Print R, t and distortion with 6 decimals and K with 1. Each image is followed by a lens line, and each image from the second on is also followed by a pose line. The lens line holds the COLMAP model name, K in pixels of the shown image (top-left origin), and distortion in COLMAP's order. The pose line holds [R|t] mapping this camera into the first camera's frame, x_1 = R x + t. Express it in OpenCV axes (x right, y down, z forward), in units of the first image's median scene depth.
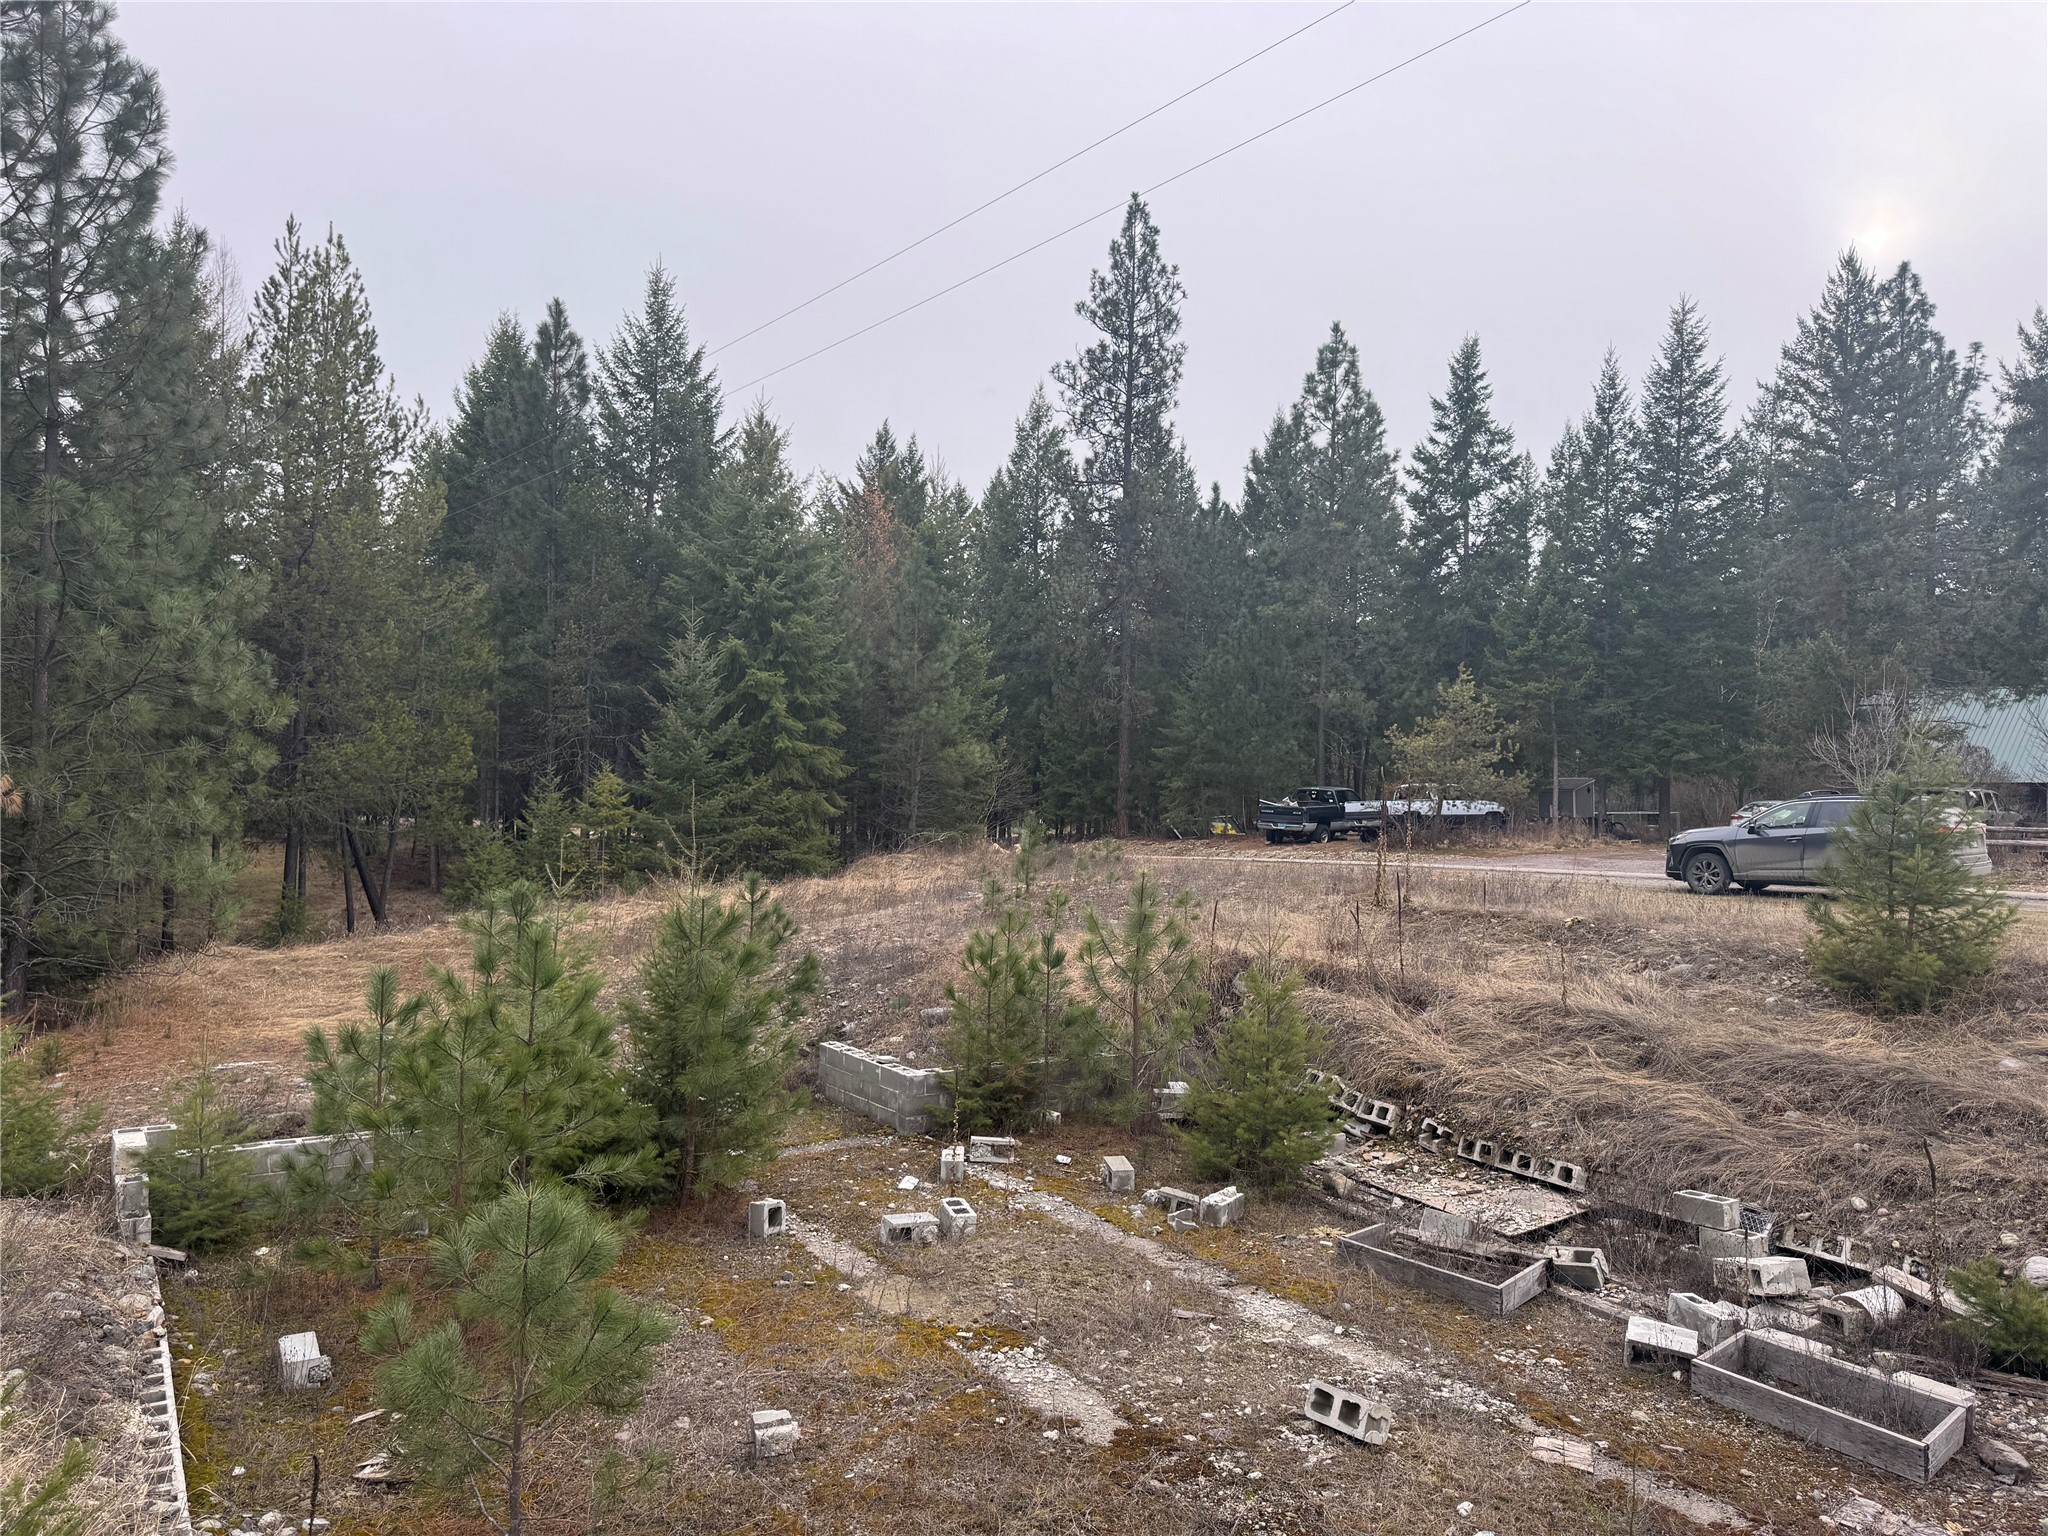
lens RADIAL K [[1416.8, 0, 1027.7], [0, 1416.8, 824.2], [0, 0, 1]] dist [0.001034, -0.013966]
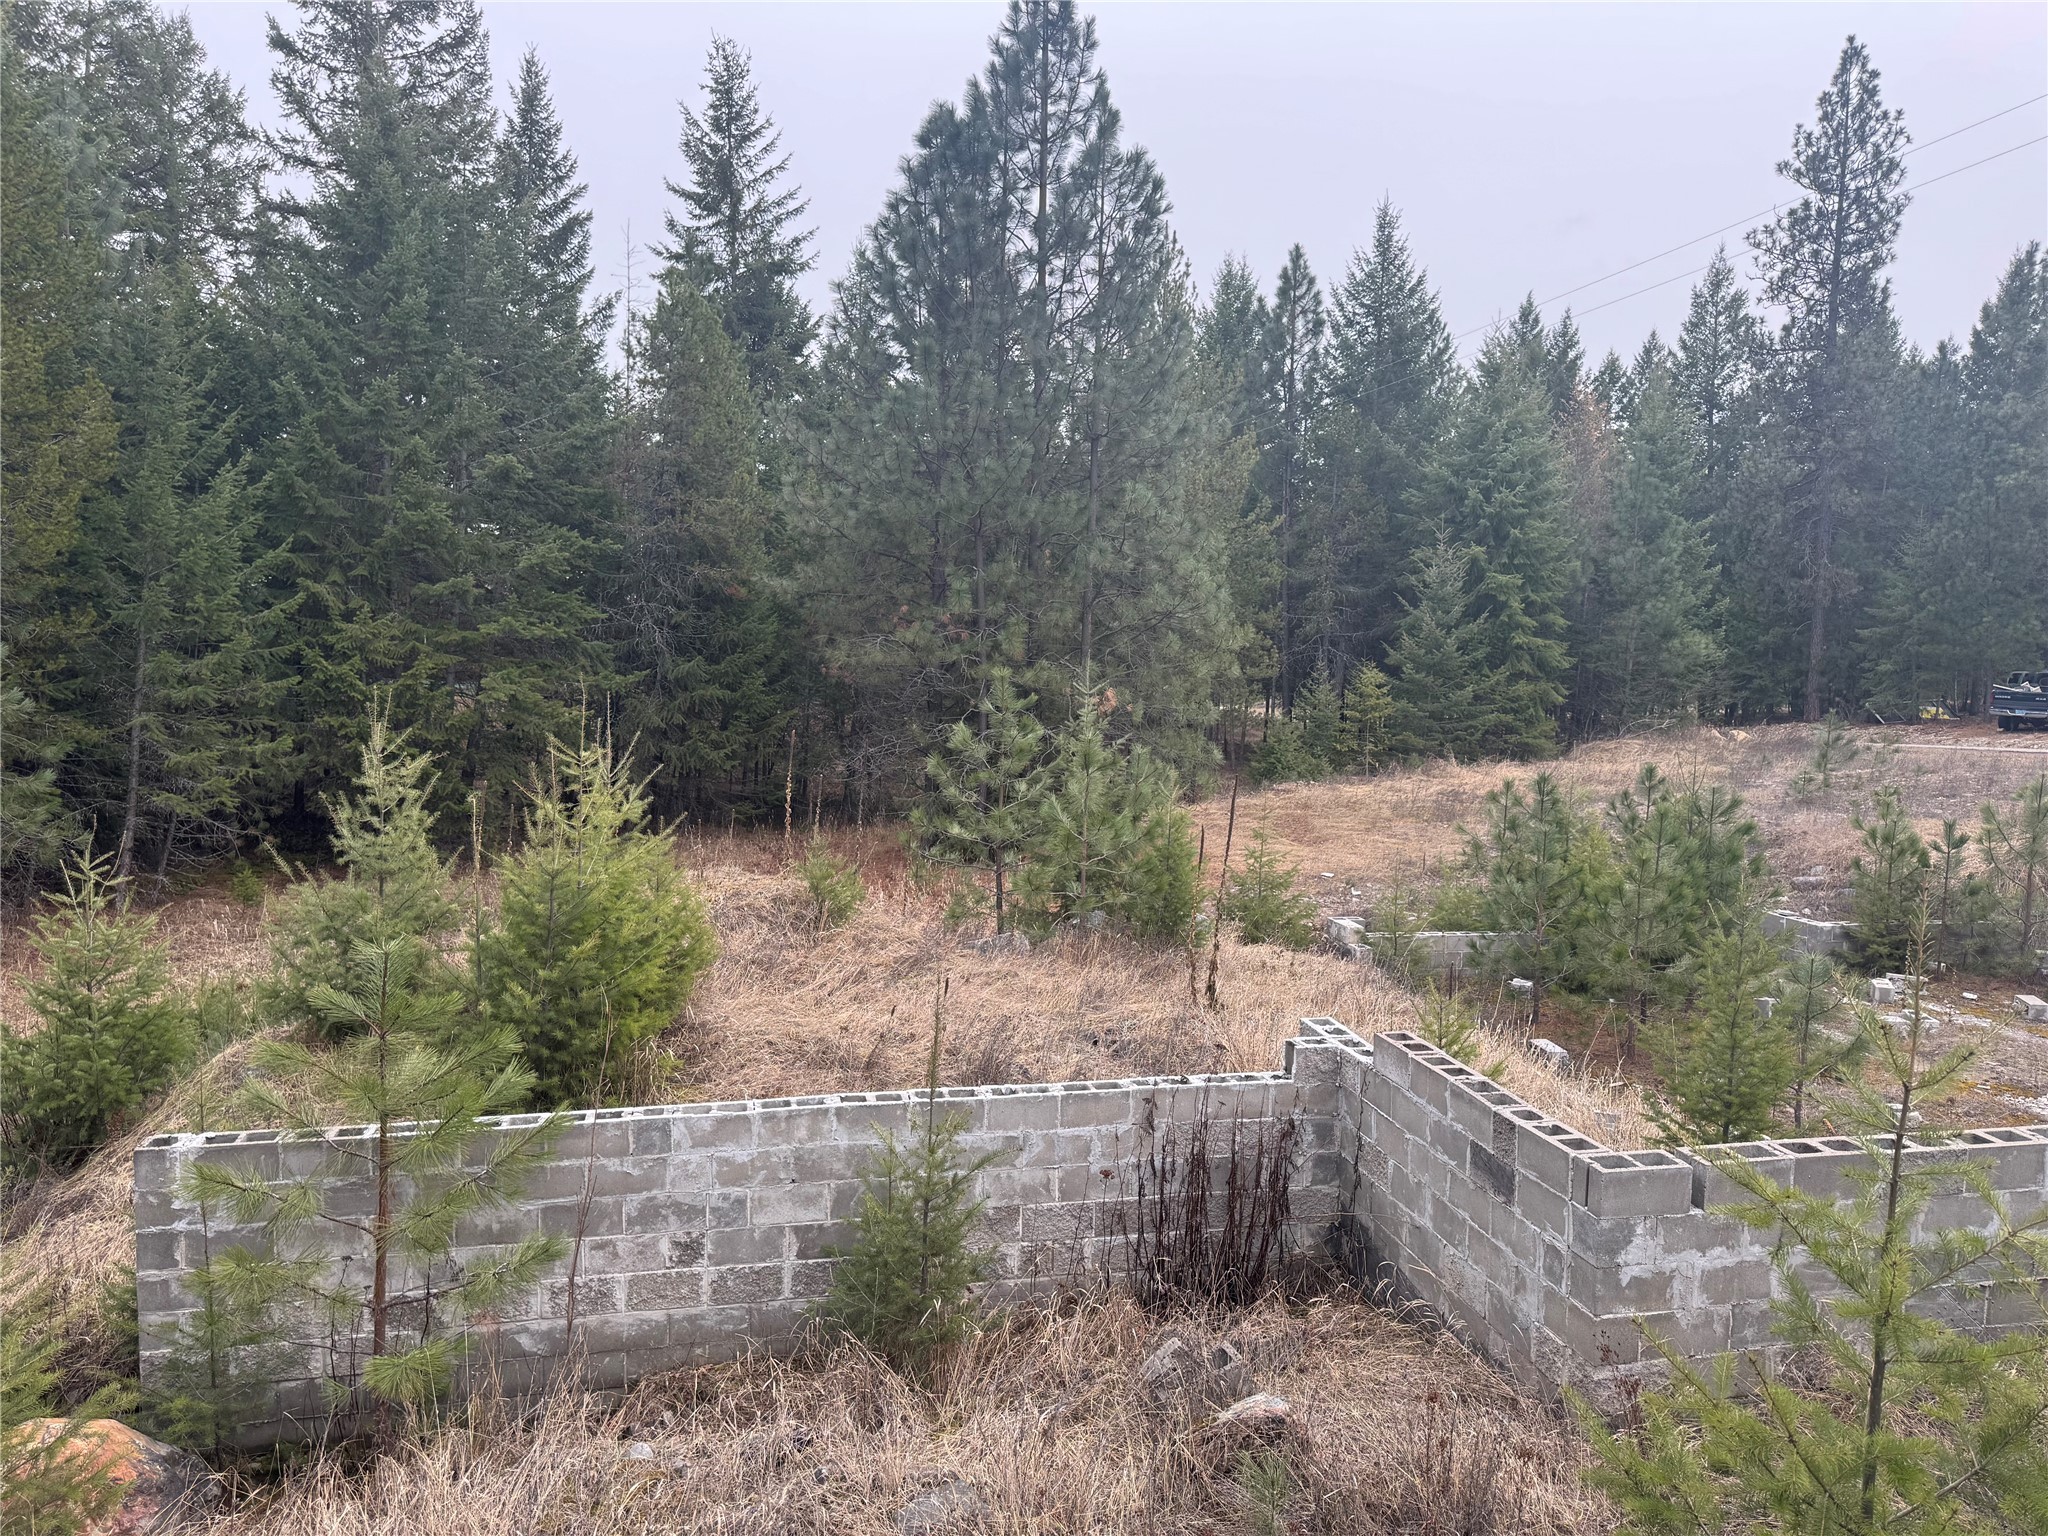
lens RADIAL K [[1441.8, 0, 1024.0], [0, 1441.8, 768.0], [0, 0, 1]] dist [0.038095, -0.048399]
pose [[0.928025, 0.023223, -0.371793, -0.149333], [-0.004432, 0.998673, 0.051317, -0.017432], [0.372491, -0.045975, 0.926896, -0.275261]]
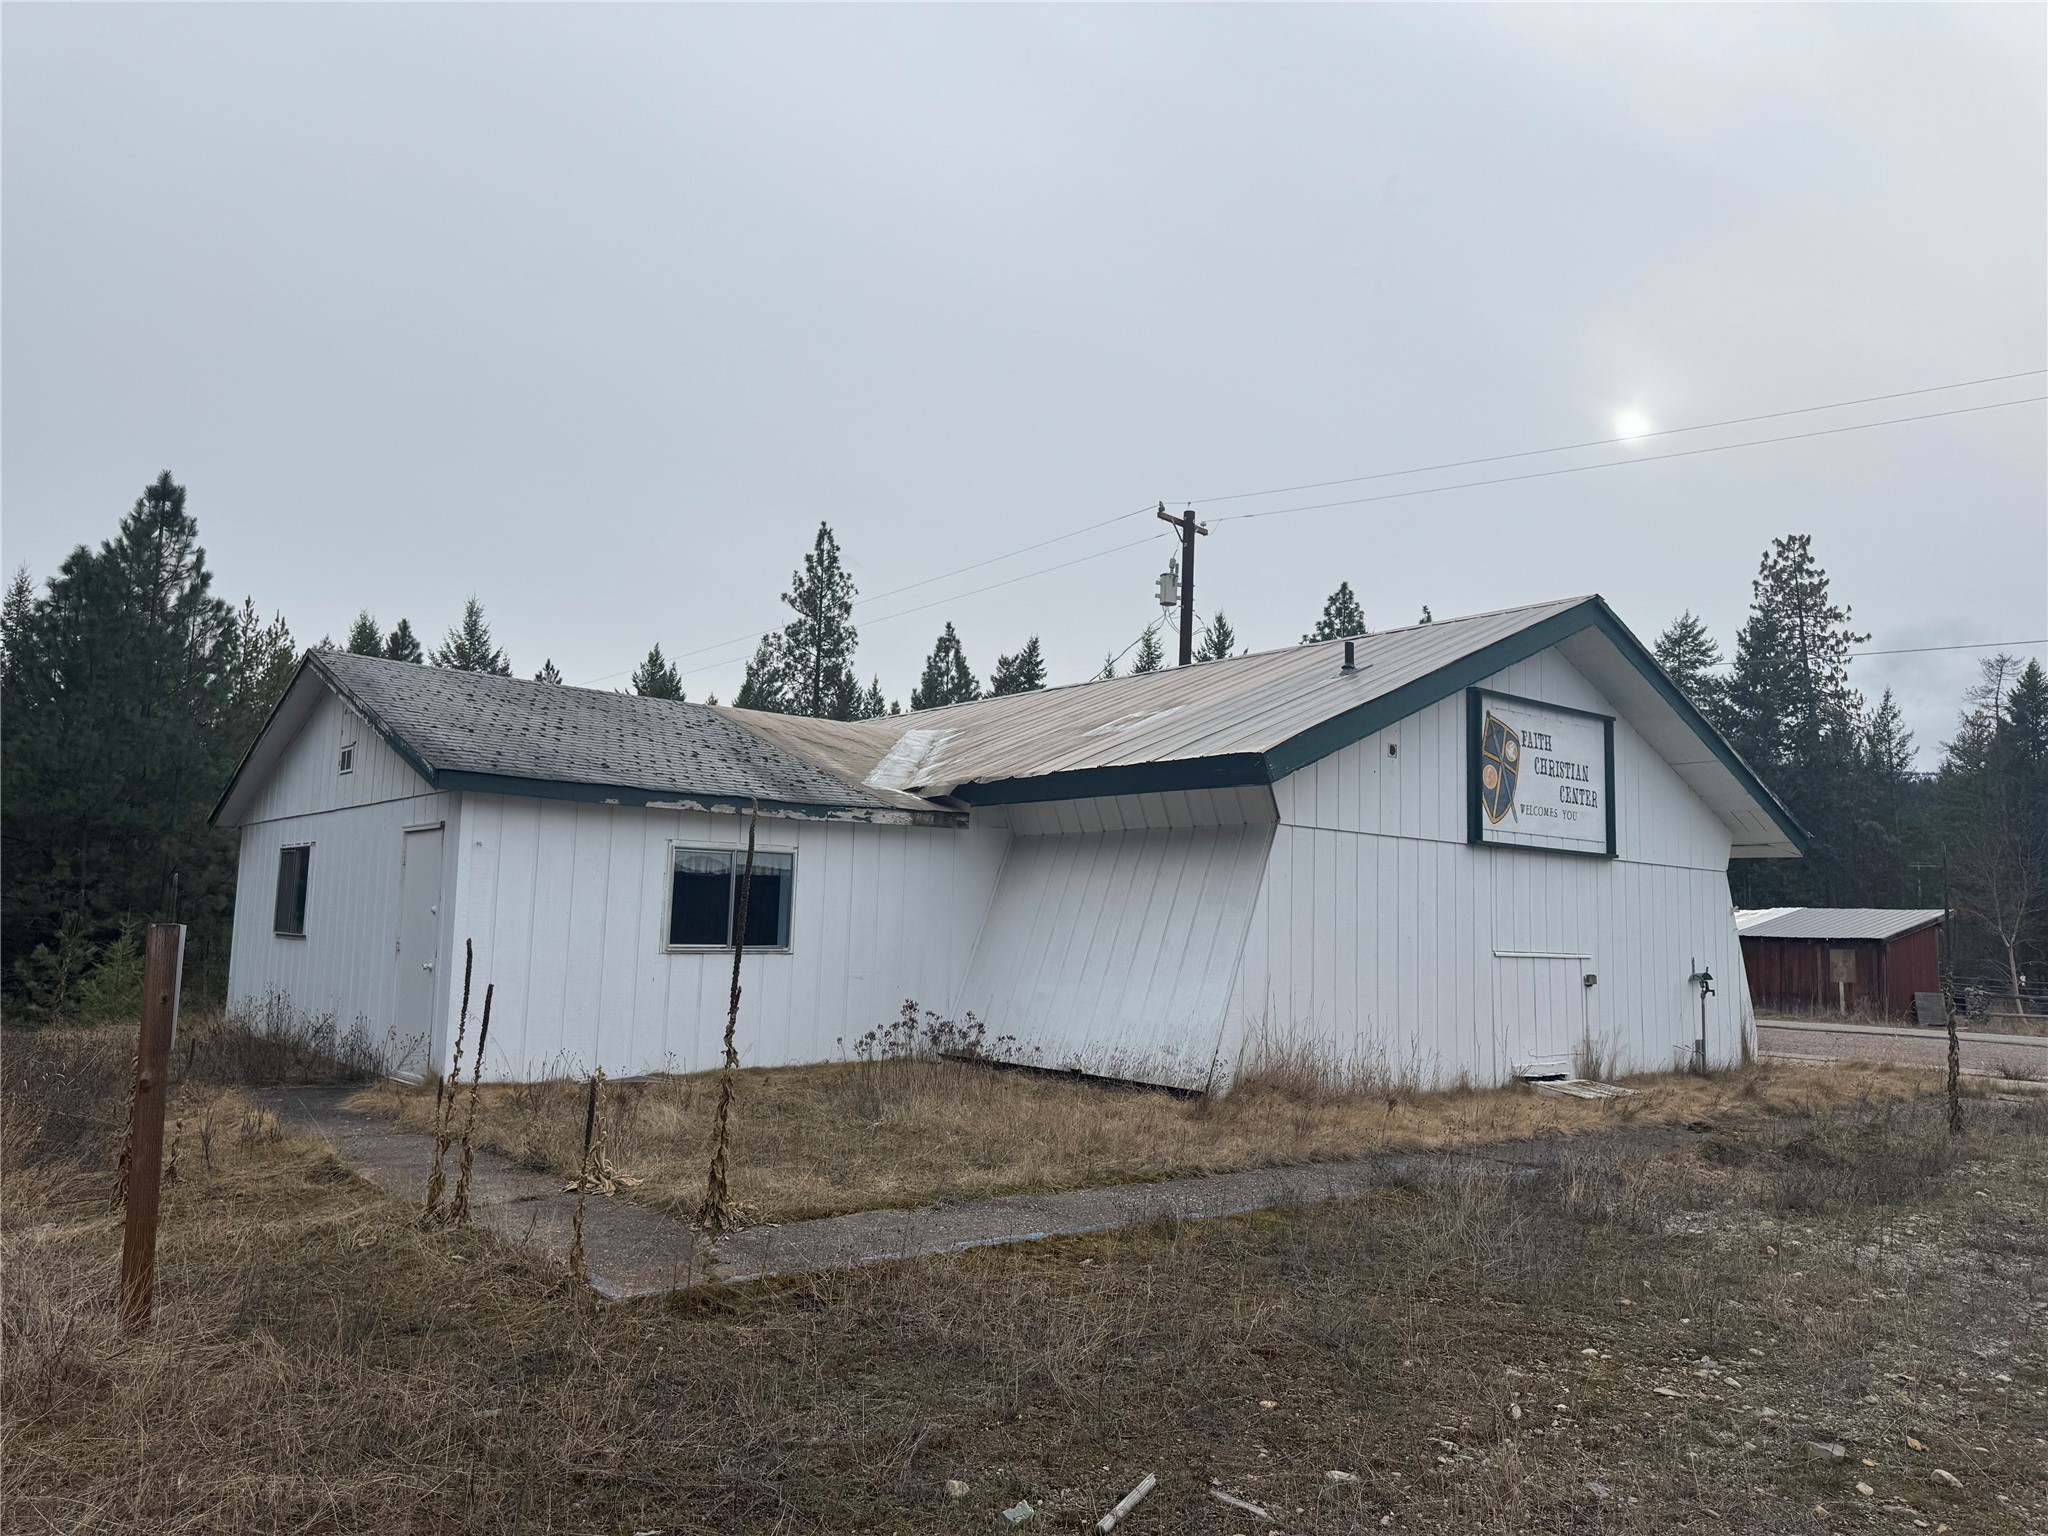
lens RADIAL K [[1421.4, 0, 1022.7], [0, 1421.4, 757.5], [0, 0, 1]] dist [0.088787, -0.111098]
pose [[0.992326, 0.022833, 0.121524, 0.244779], [-0.004637, 0.988984, -0.147951, 0.019565], [-0.123563, 0.146252, 0.981500, -0.982809]]
